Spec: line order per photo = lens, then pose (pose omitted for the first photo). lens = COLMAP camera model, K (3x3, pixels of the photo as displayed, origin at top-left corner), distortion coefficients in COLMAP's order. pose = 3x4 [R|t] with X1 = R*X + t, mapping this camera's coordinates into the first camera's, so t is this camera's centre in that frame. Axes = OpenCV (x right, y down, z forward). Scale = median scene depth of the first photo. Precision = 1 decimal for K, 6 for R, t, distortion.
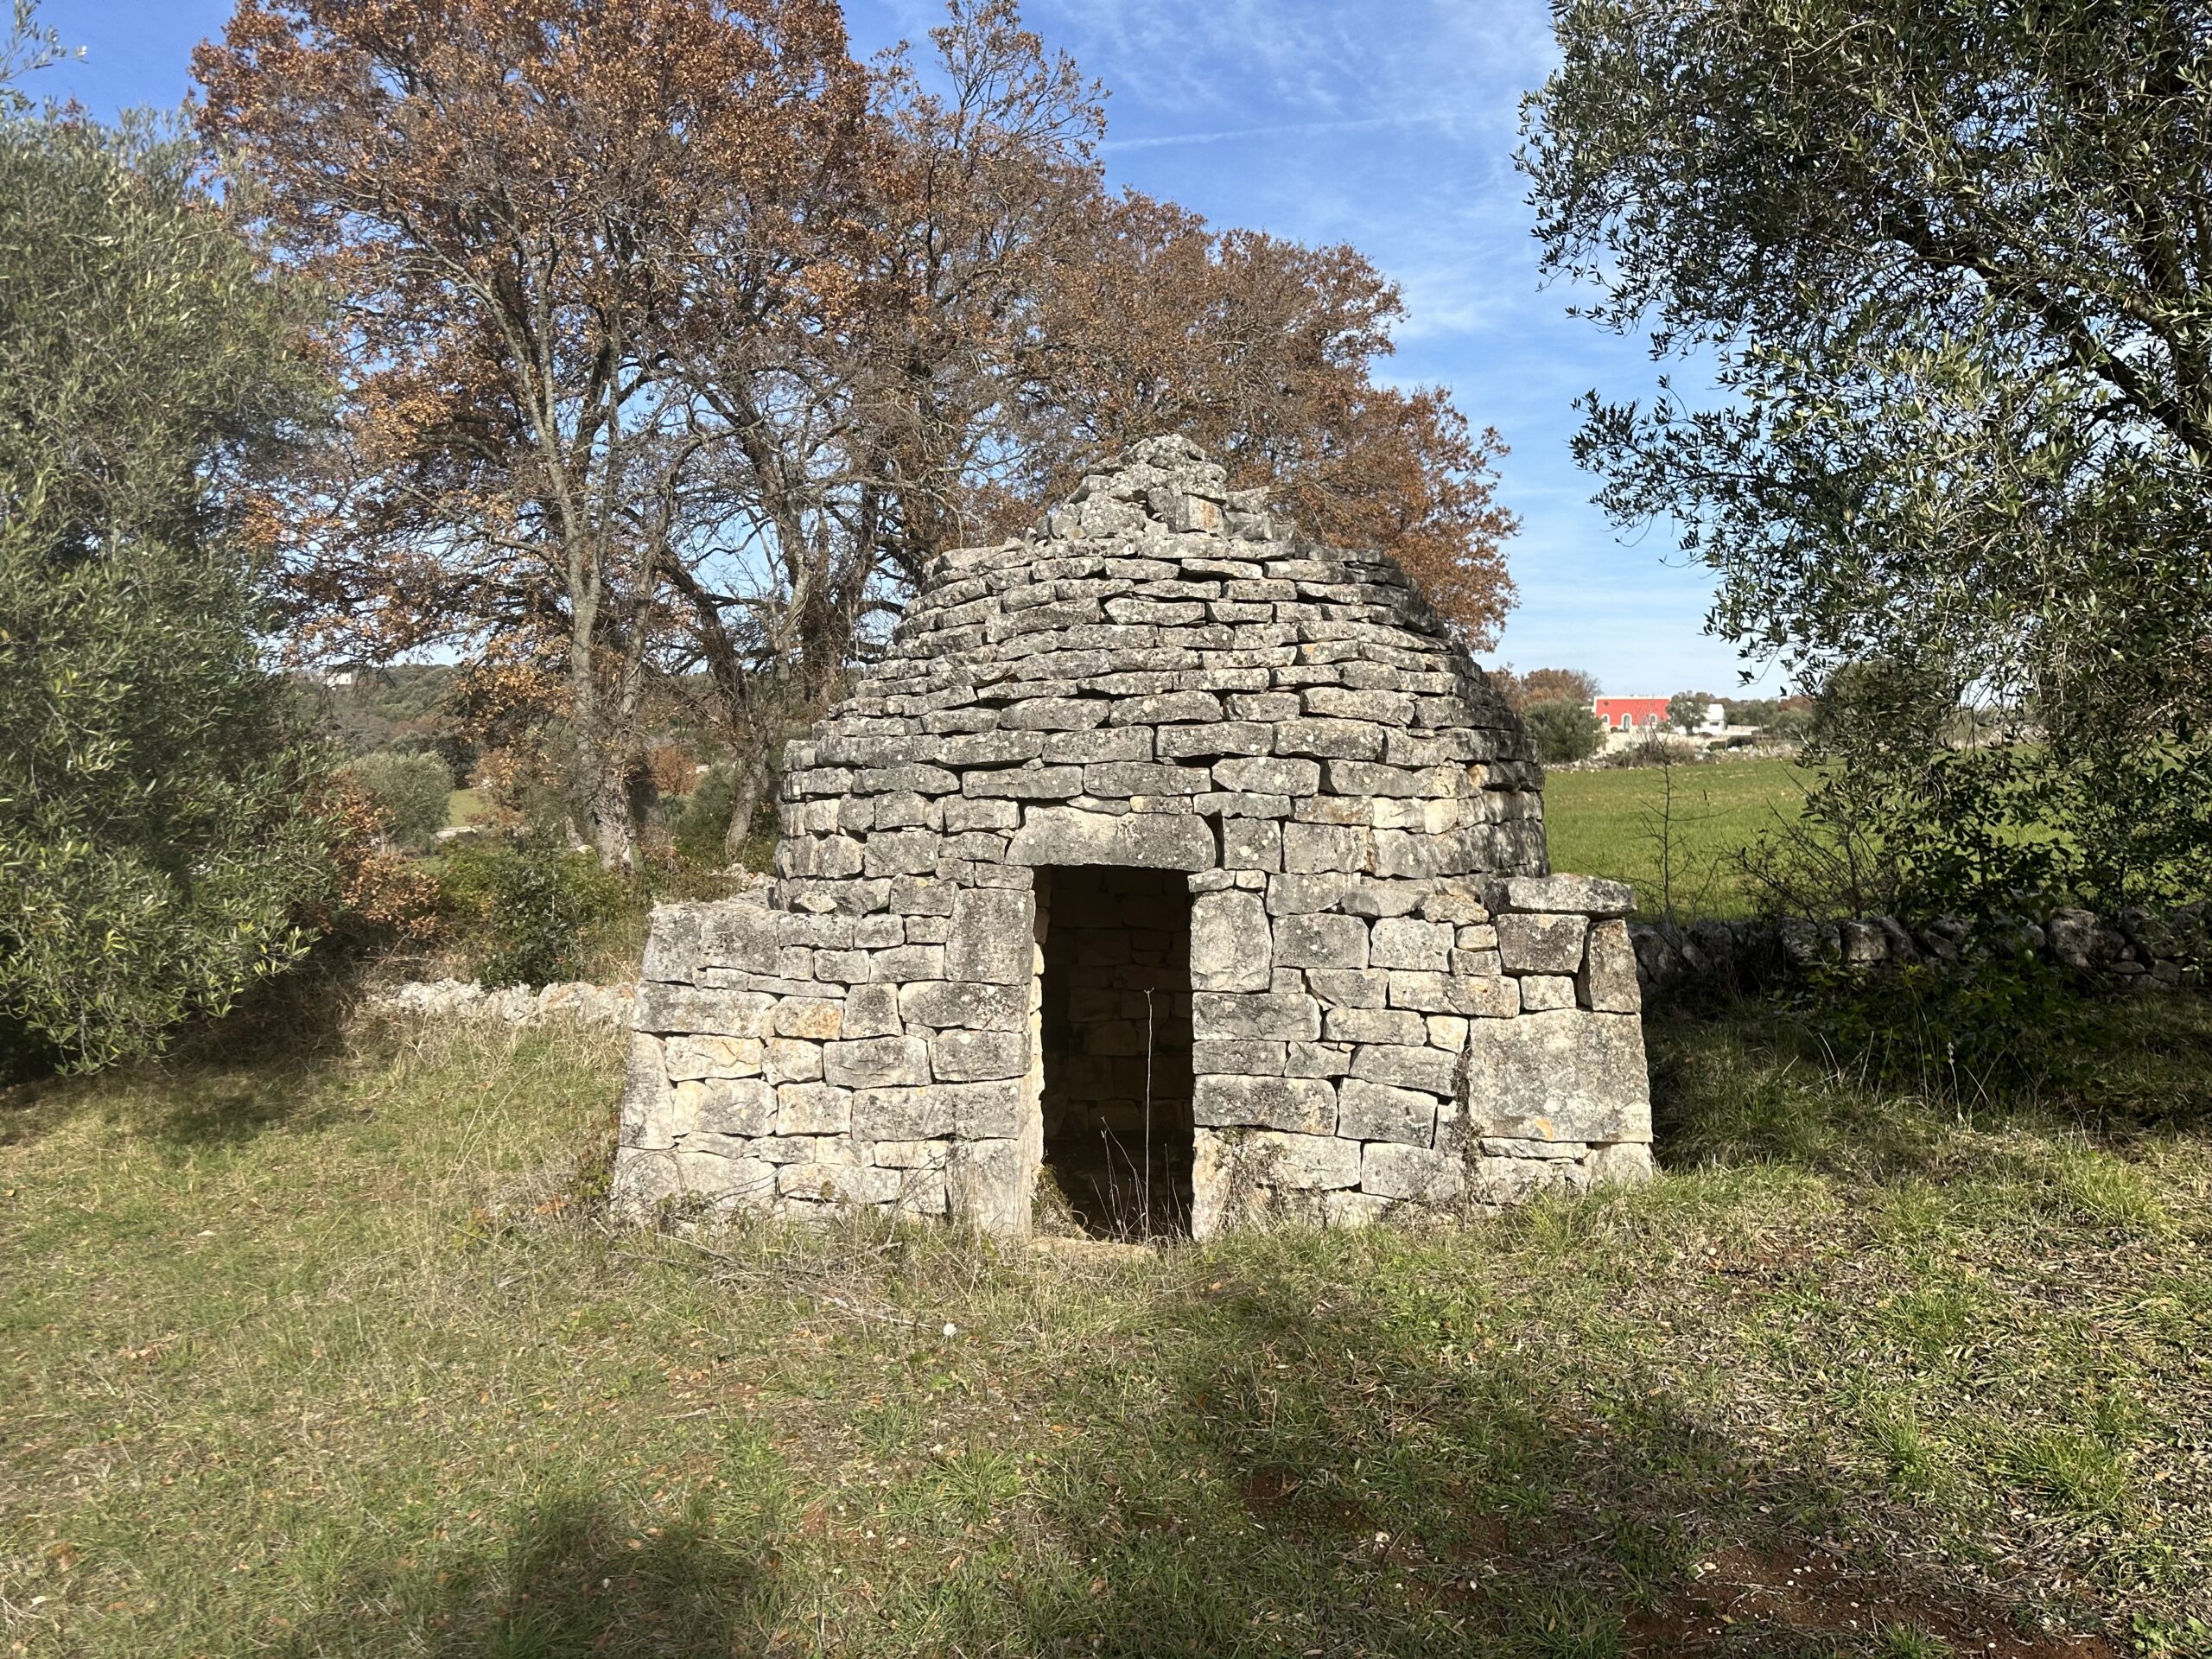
lens RADIAL K [[1549.0, 0, 1105.1], [0, 1549.0, 832.4], [0, 0, 1]] dist [0.089459, -0.103893]
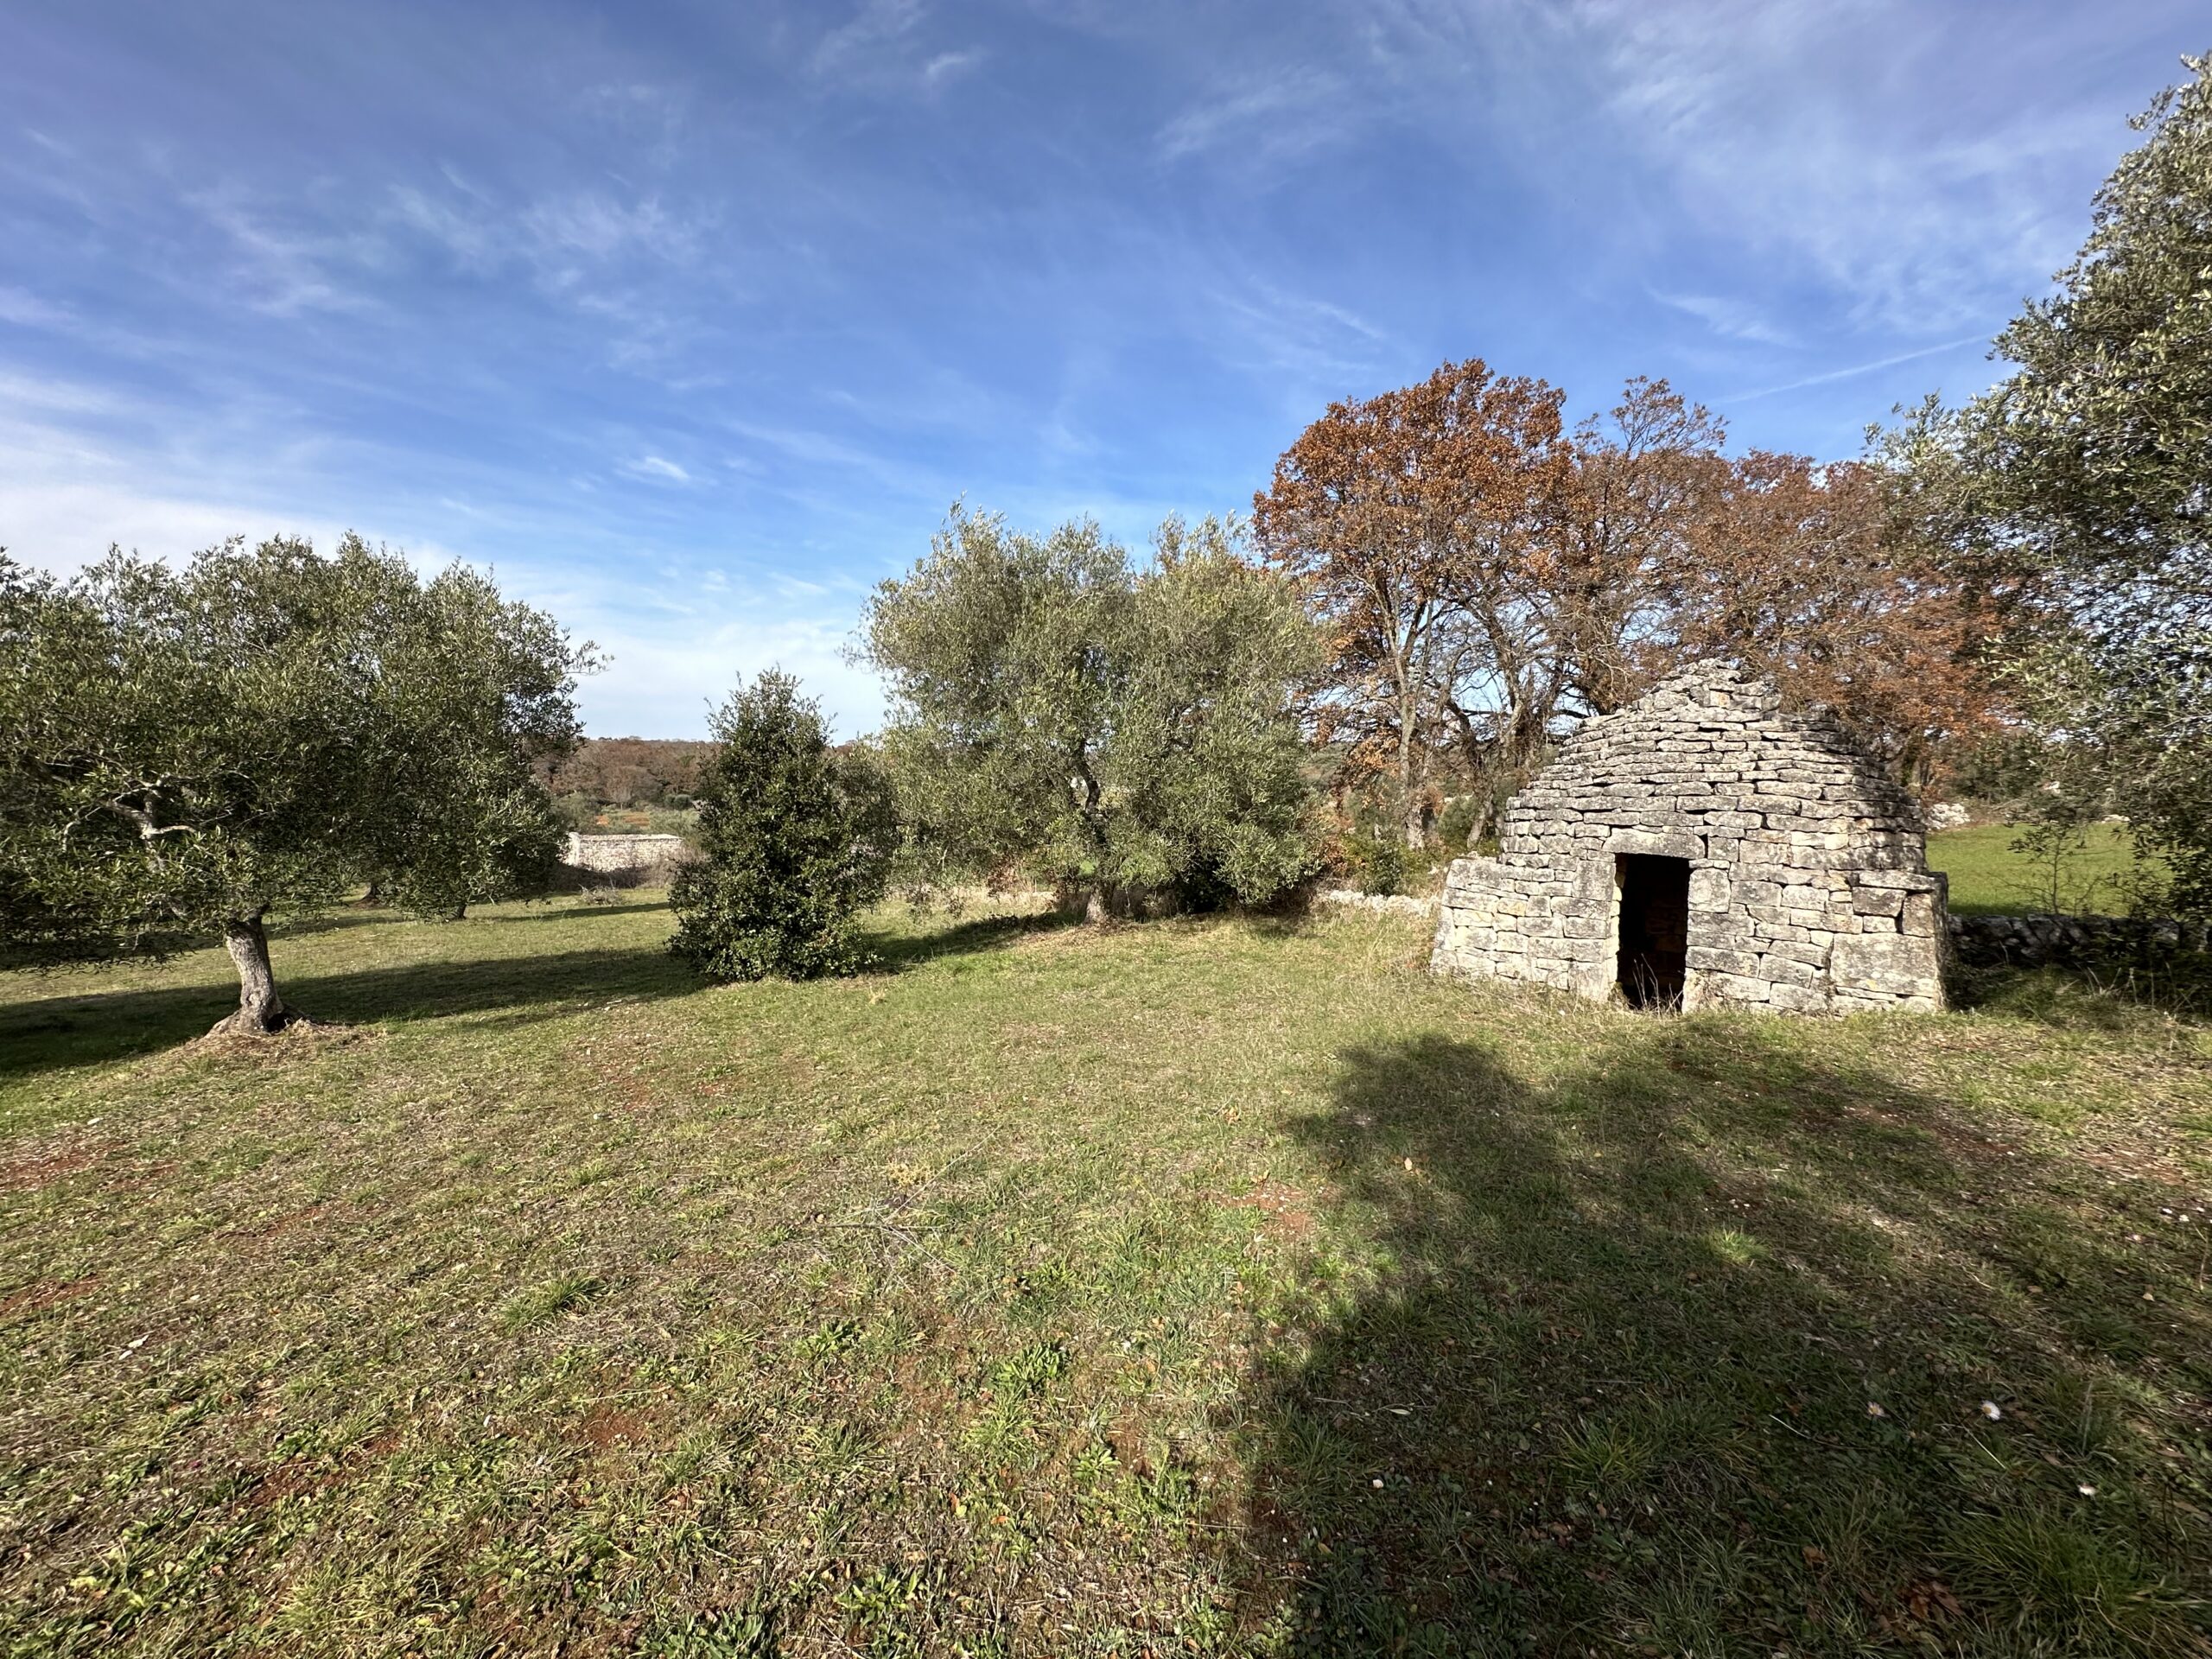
lens RADIAL K [[878.4, 0, 1109.1], [0, 878.4, 830.4], [0, 0, 1]] dist [-0.002305, 0.000502]
pose [[0.812607, 0.047936, -0.580838, 0.104880], [-0.050249, 0.998663, 0.012119, 0.009864], [0.580642, 0.019339, 0.813929, -0.569699]]
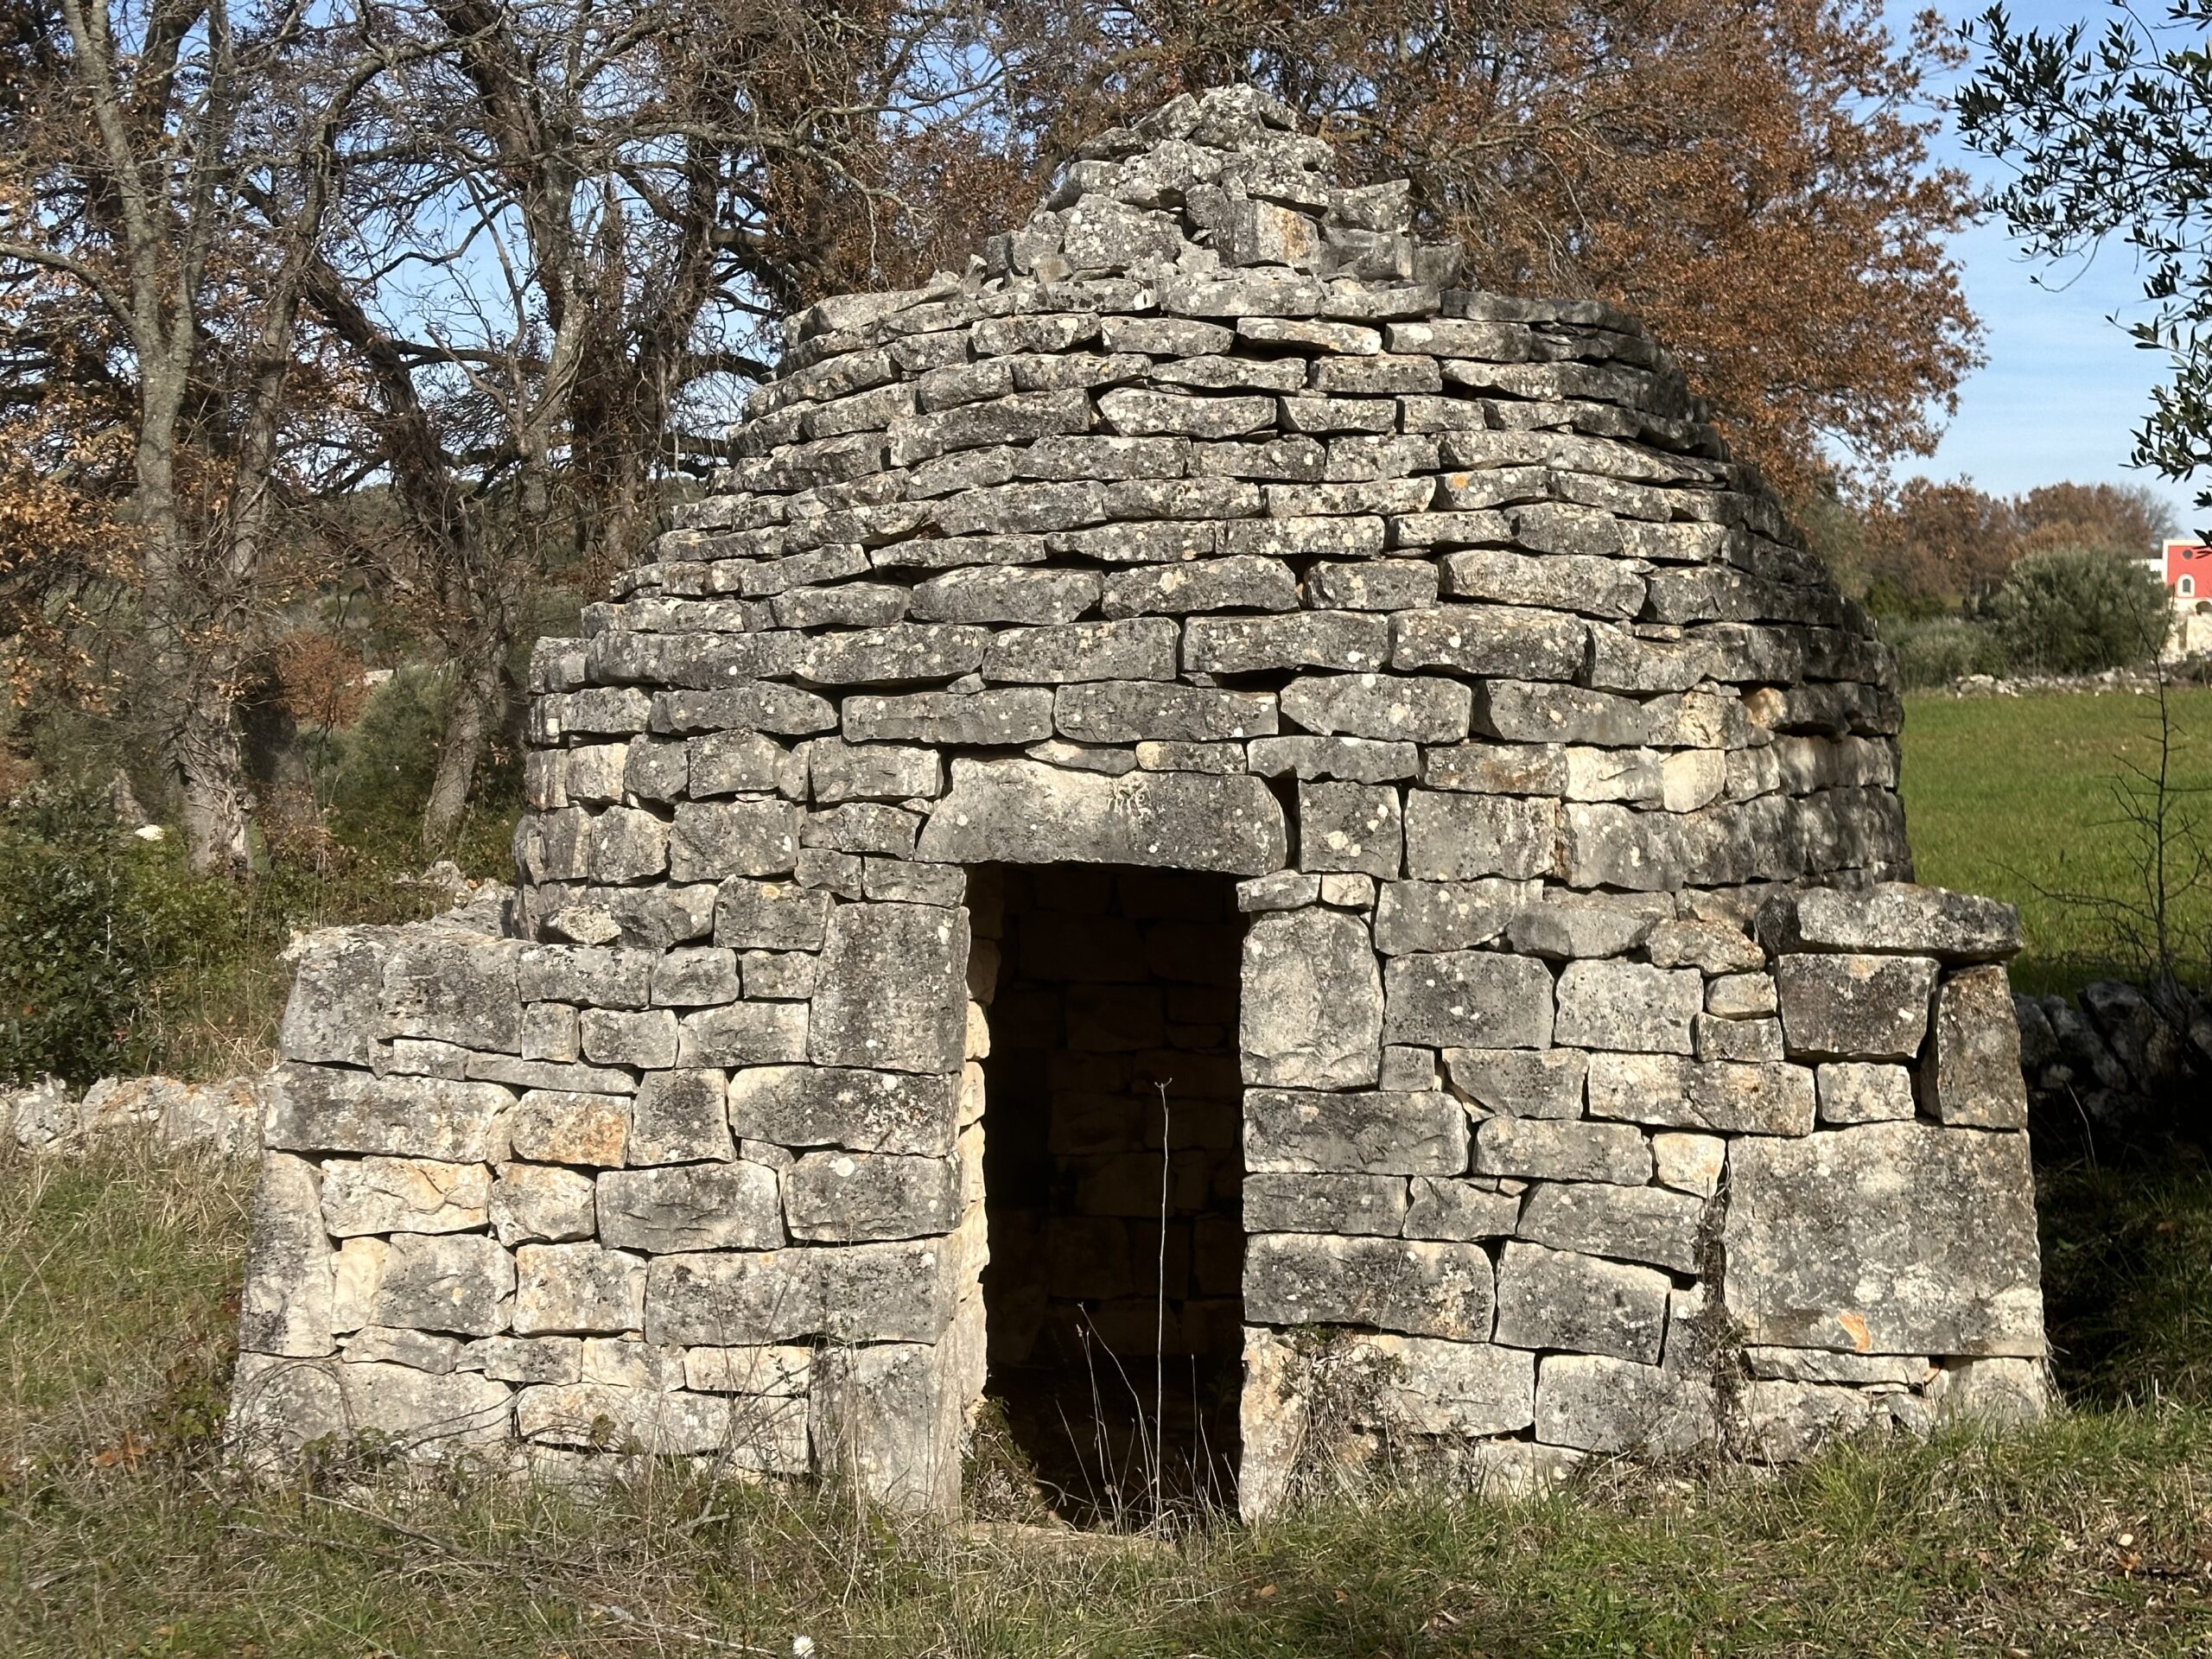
lens RADIAL K [[3088.9, 0, 1077.6], [0, 3088.9, 830.8], [0, 0, 1]] dist [0.091708, 0.000000]
pose [[0.999488, 0.006873, -0.031264, 0.029378], [-0.006636, 0.999948, 0.007691, 0.000667], [0.031316, -0.007479, 0.999482, -0.126298]]
